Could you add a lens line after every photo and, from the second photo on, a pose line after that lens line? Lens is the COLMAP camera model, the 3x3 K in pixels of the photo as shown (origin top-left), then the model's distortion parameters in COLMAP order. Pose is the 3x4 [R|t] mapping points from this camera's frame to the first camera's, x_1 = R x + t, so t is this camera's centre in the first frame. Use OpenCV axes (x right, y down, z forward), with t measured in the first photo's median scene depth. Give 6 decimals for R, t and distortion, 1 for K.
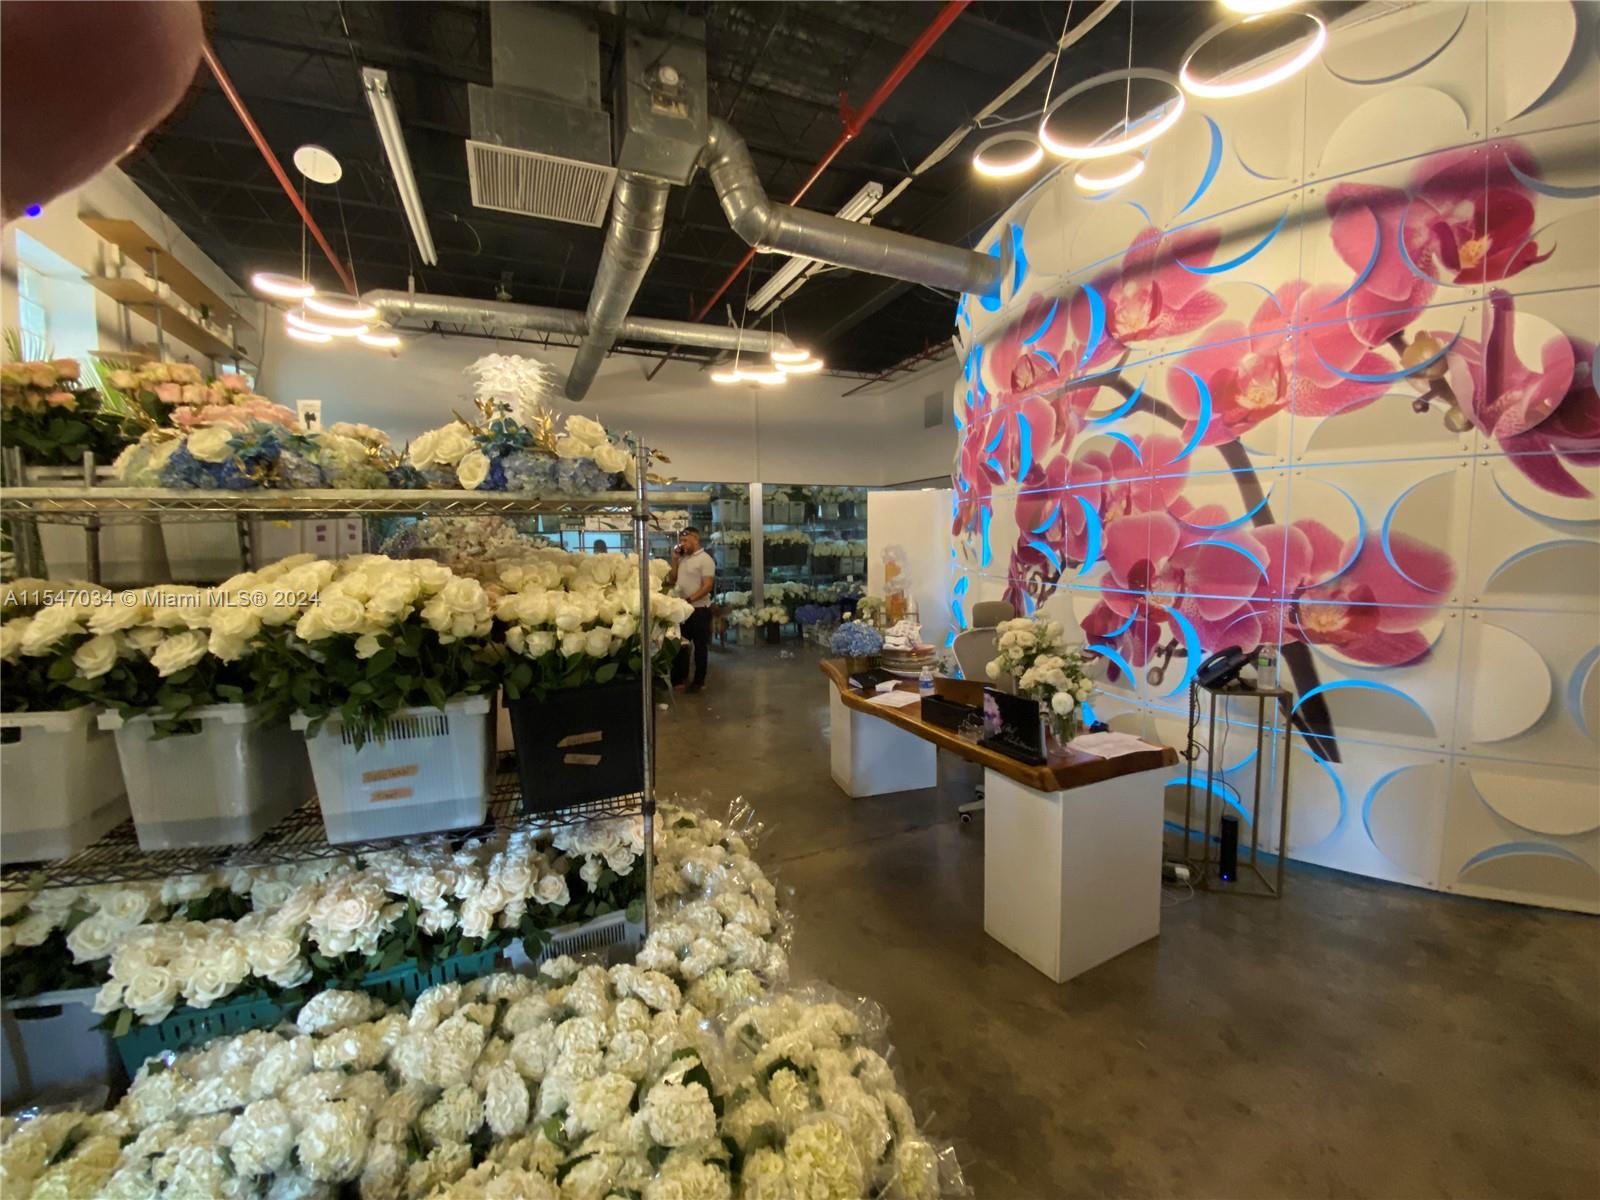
lens RADIAL K [[651.4, 0, 800.0], [0, 651.4, 600.0], [0, 0, 1]] dist [0.011934, 0.006655]
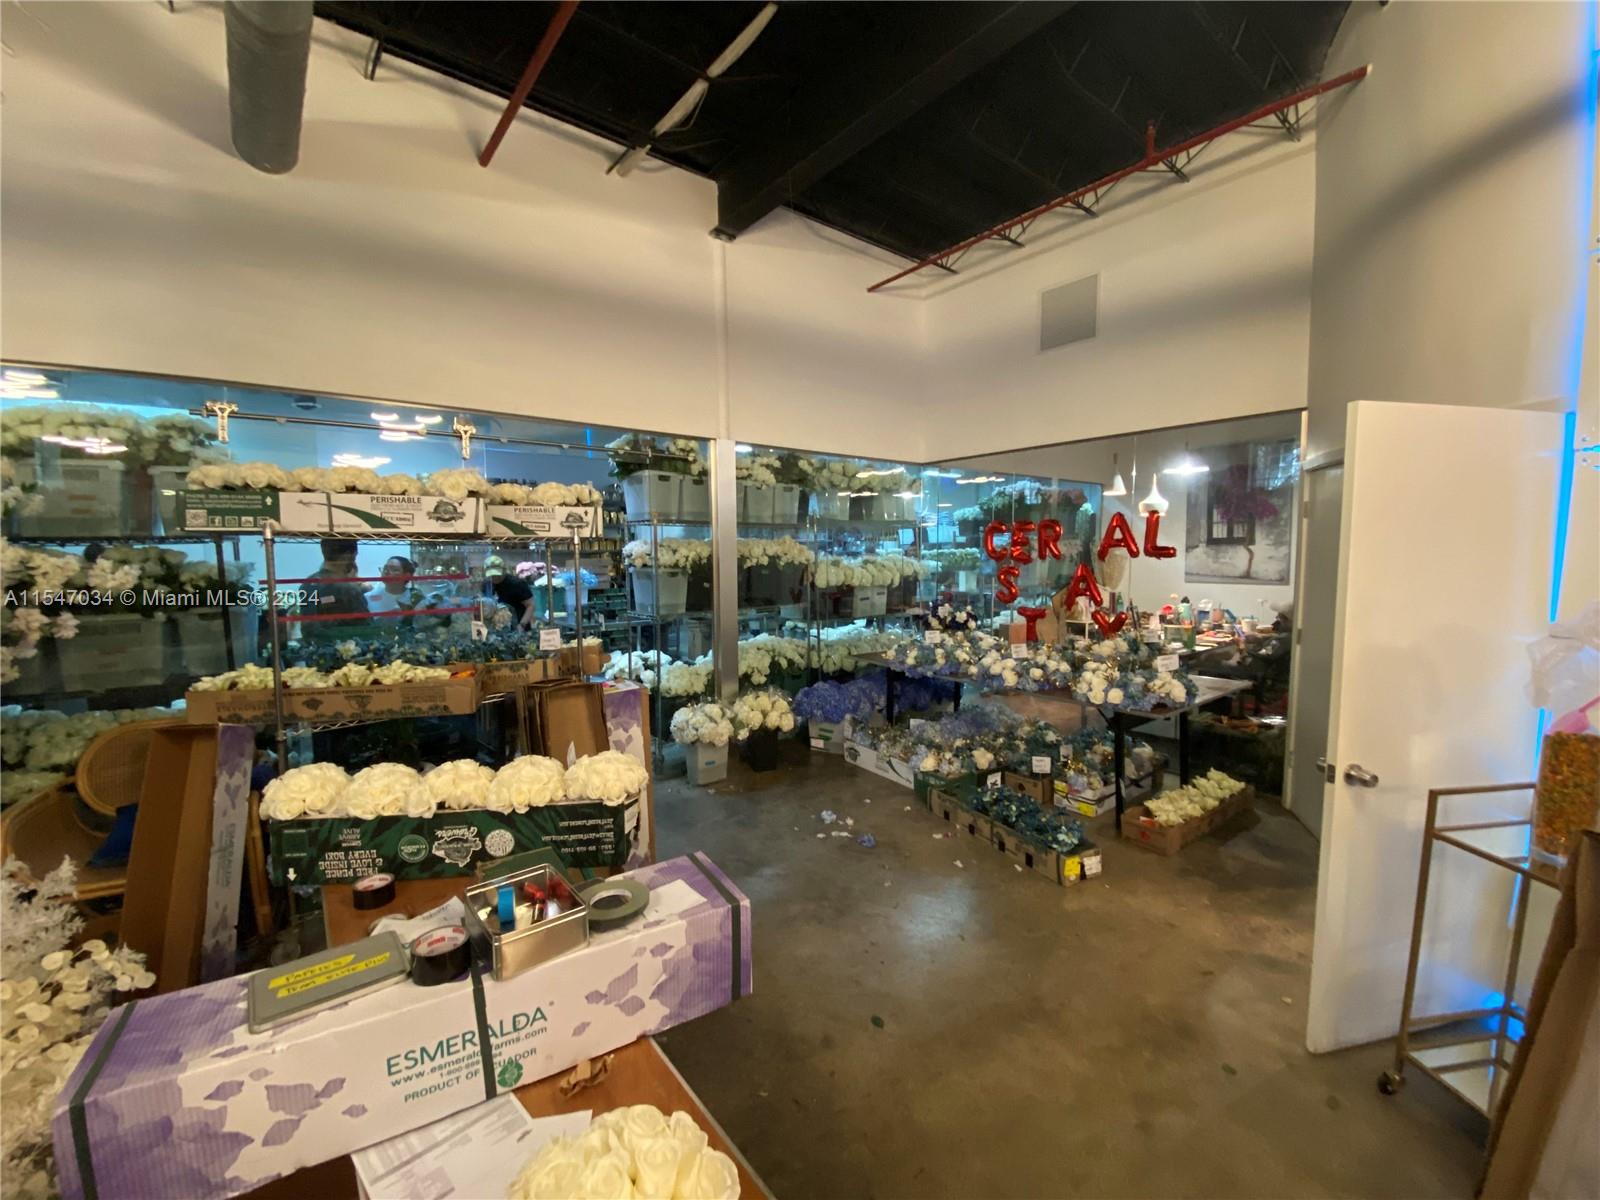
lens RADIAL K [[651.4, 0, 800.0], [0, 651.4, 600.0], [0, 0, 1]] dist [0.011934, 0.006655]
pose [[0.964899, -0.017786, 0.262017, -0.139433], [0.022821, 0.999609, -0.016185, -0.051385], [-0.261627, 0.021596, 0.964927, 0.517101]]
